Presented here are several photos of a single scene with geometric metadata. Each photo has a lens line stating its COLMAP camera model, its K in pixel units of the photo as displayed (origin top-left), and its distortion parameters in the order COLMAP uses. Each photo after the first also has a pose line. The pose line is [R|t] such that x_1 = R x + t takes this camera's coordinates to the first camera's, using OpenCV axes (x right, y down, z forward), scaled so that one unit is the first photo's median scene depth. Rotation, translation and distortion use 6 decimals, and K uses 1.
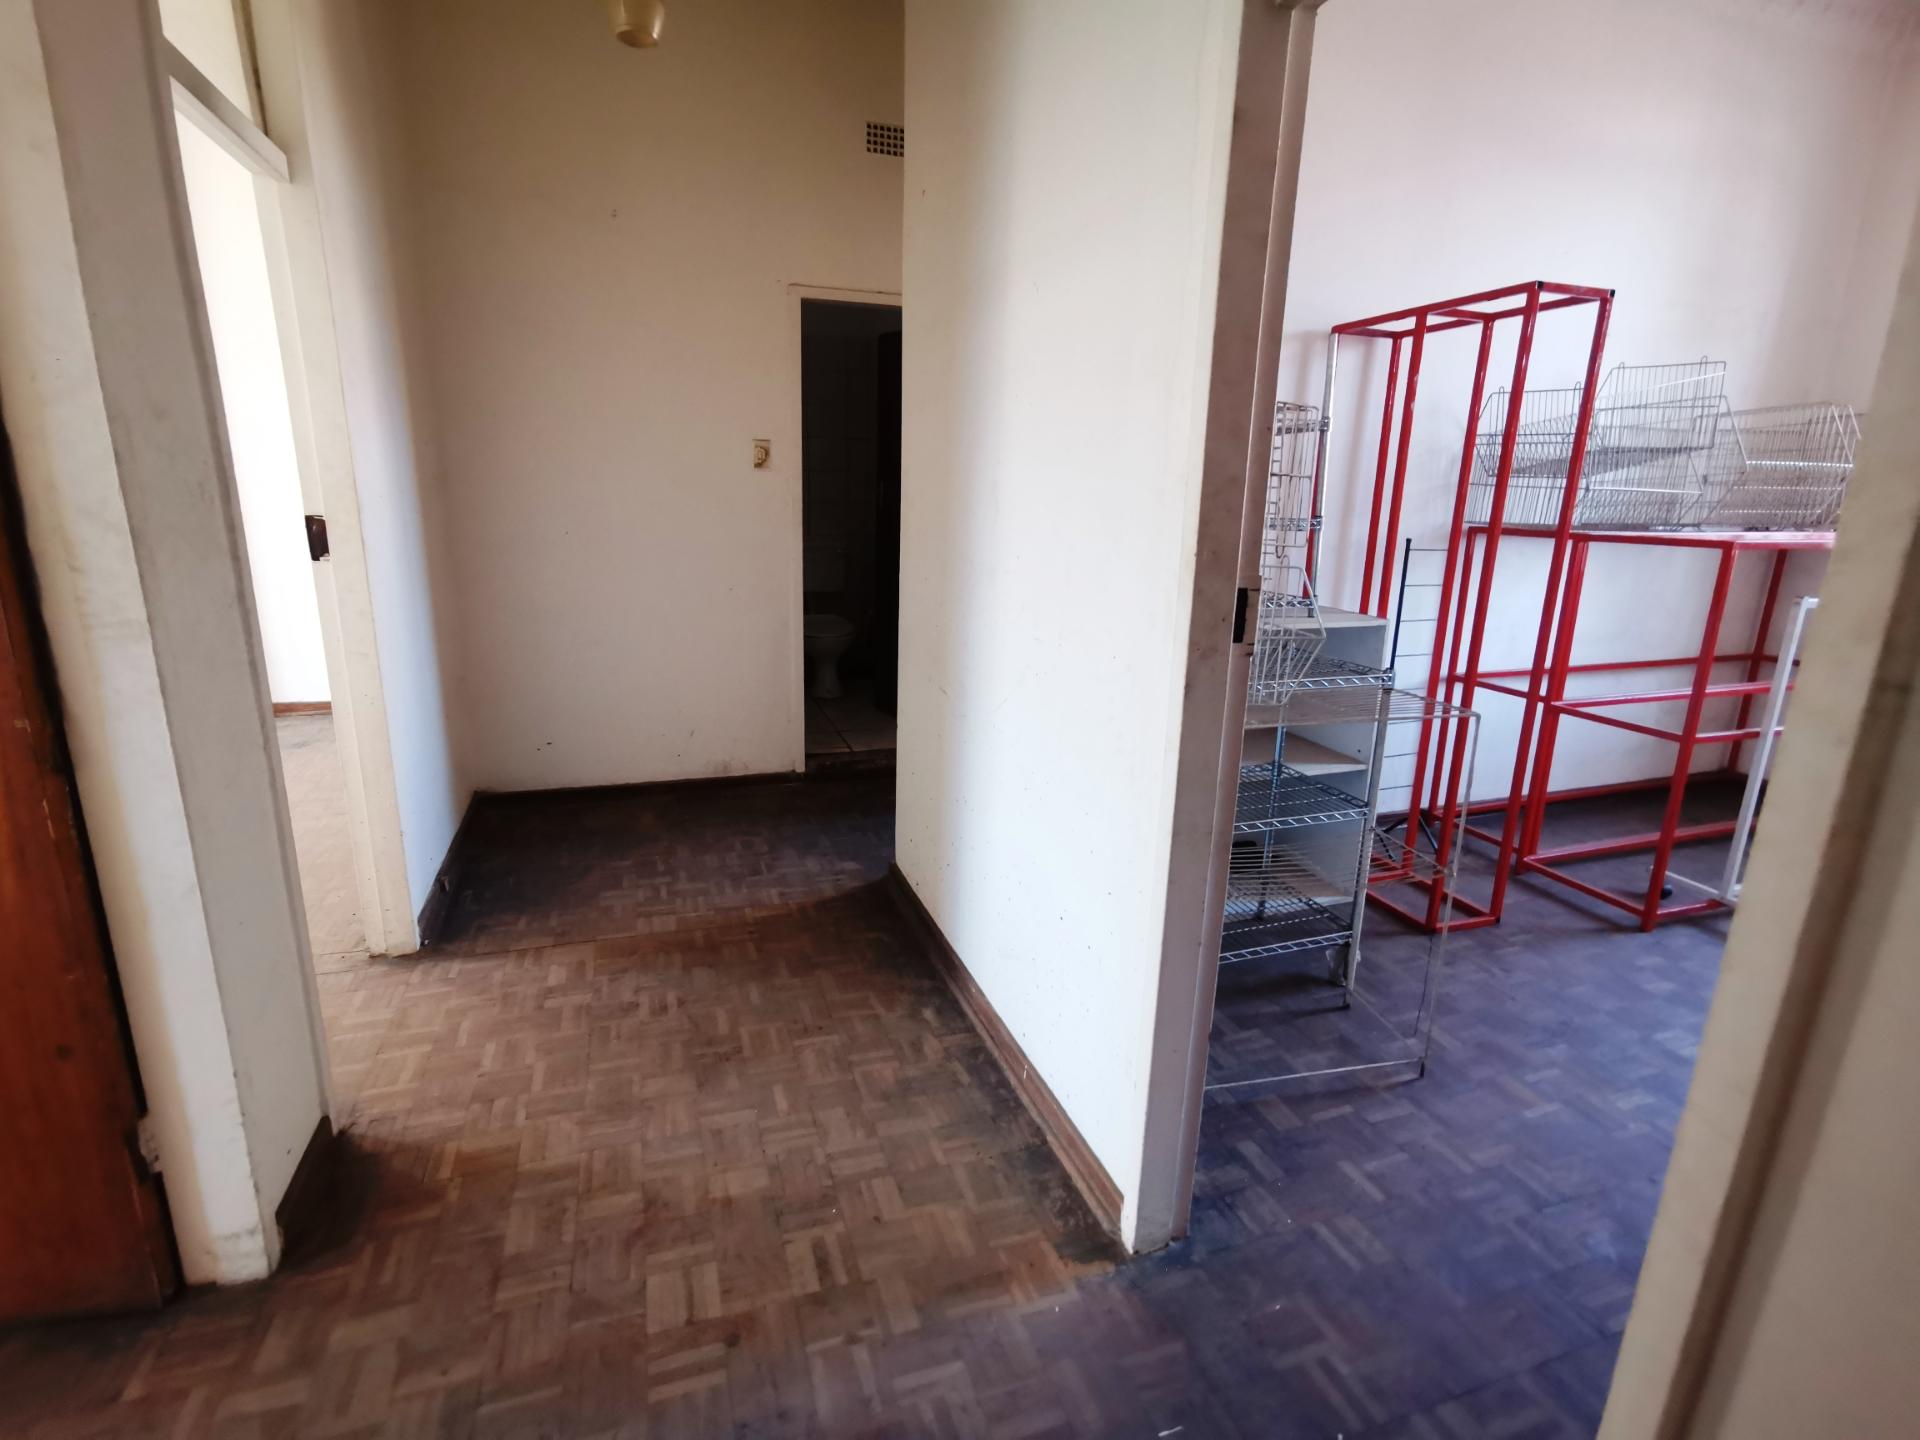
lens RADIAL K [[934.9, 0, 968.0], [0, 934.9, 726.1], [0, 0, 1]] dist [-0.021781, 0.018893]
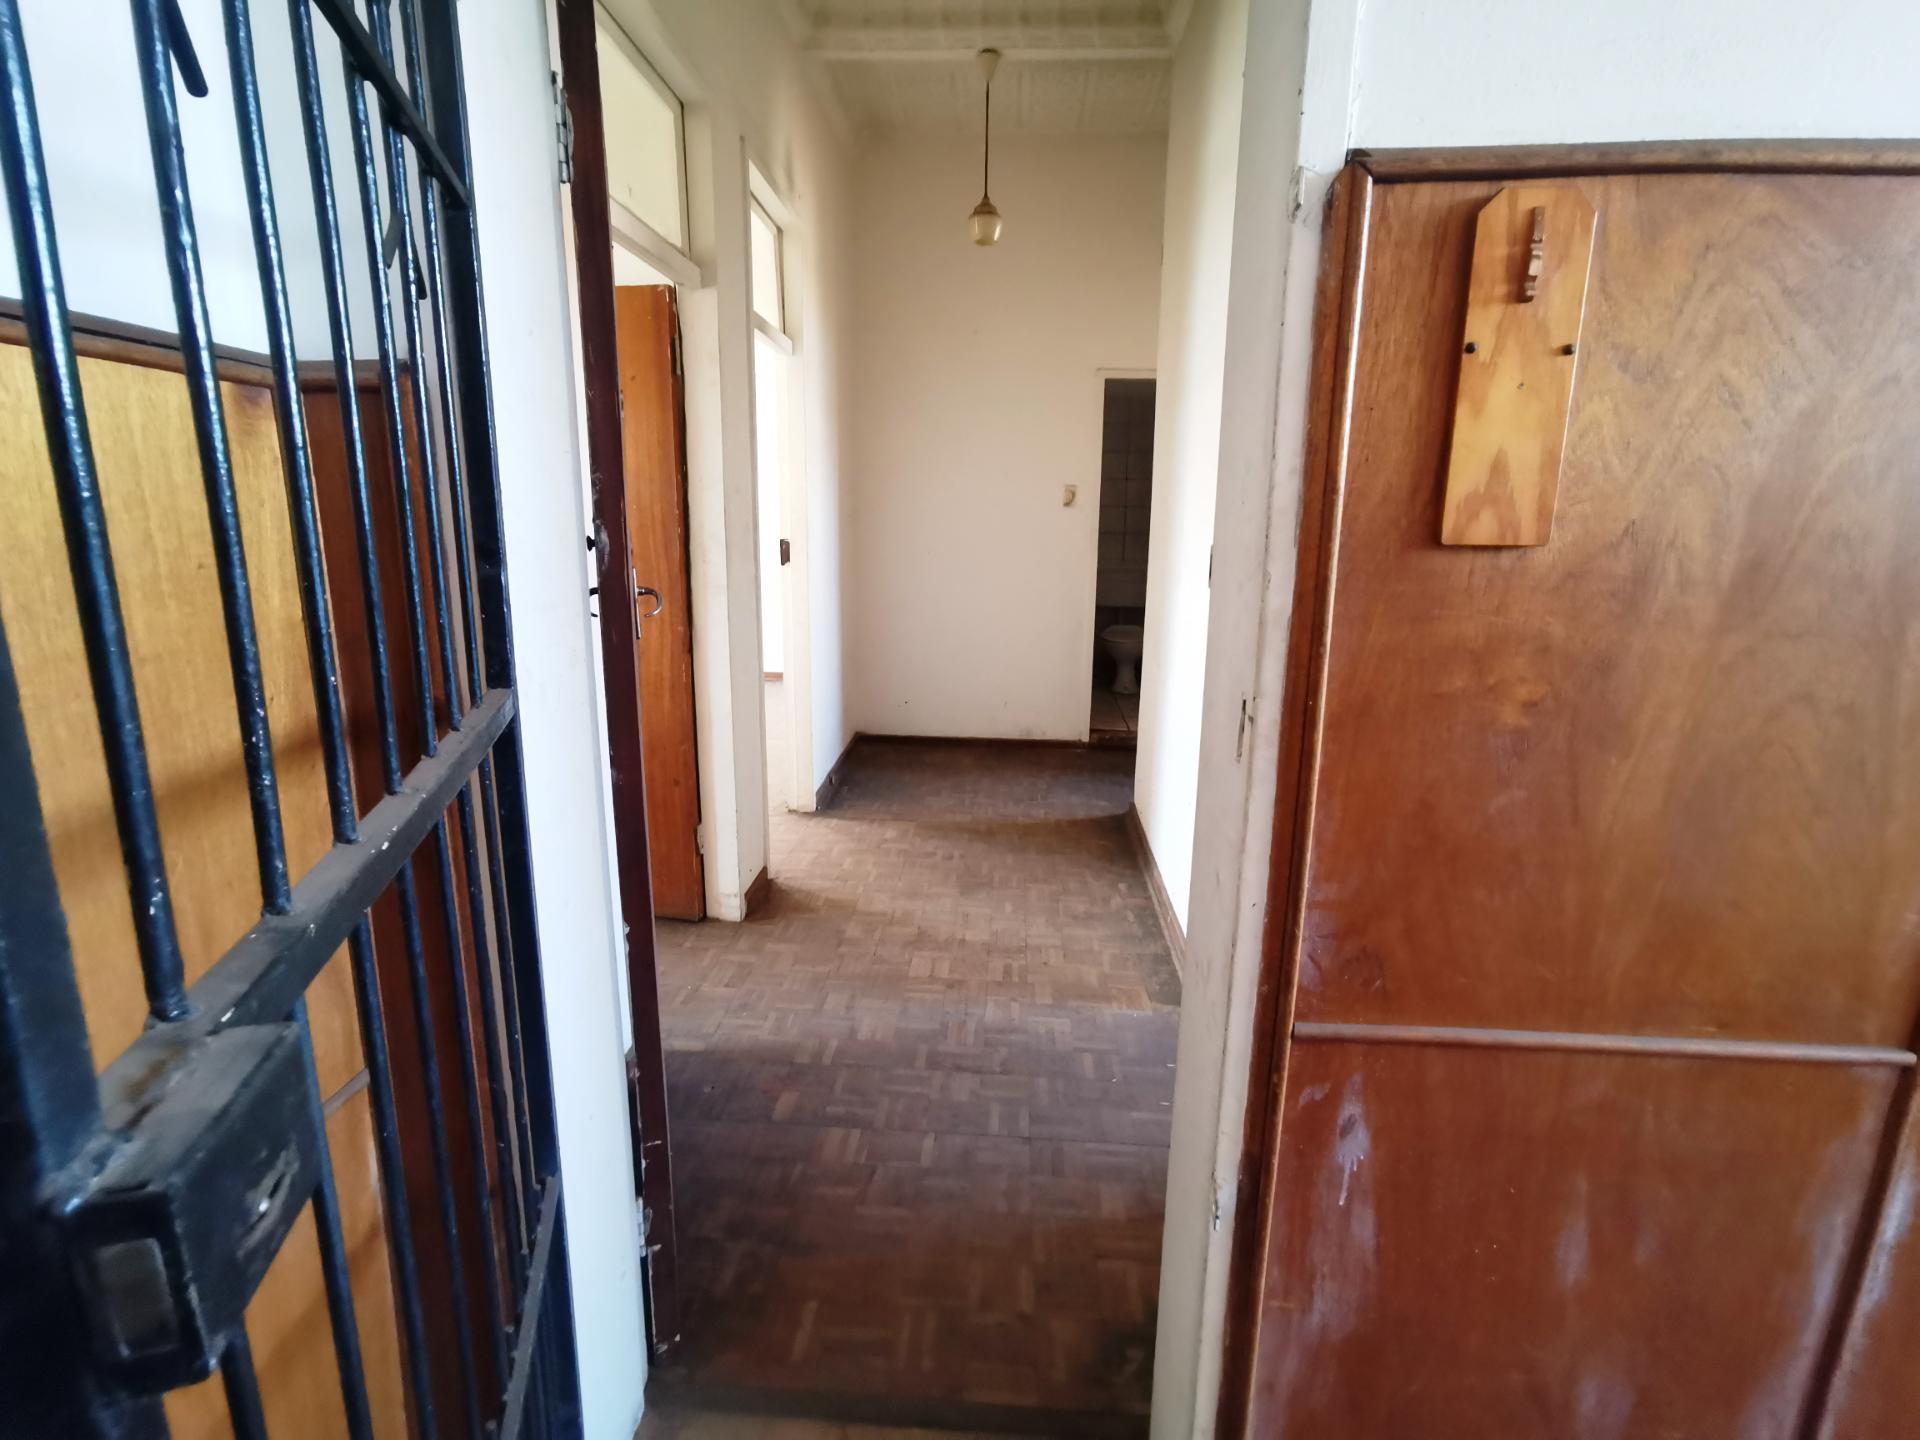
lens RADIAL K [[934.9, 0, 958.0], [0, 934.9, 710.7], [0, 0, 1]] dist [-0.021781, 0.018893]
pose [[0.922089, 0.067905, -0.380973, 0.264092], [-0.084502, 0.996058, -0.026987, 0.106062], [0.377638, 0.057077, 0.924192, -0.448924]]
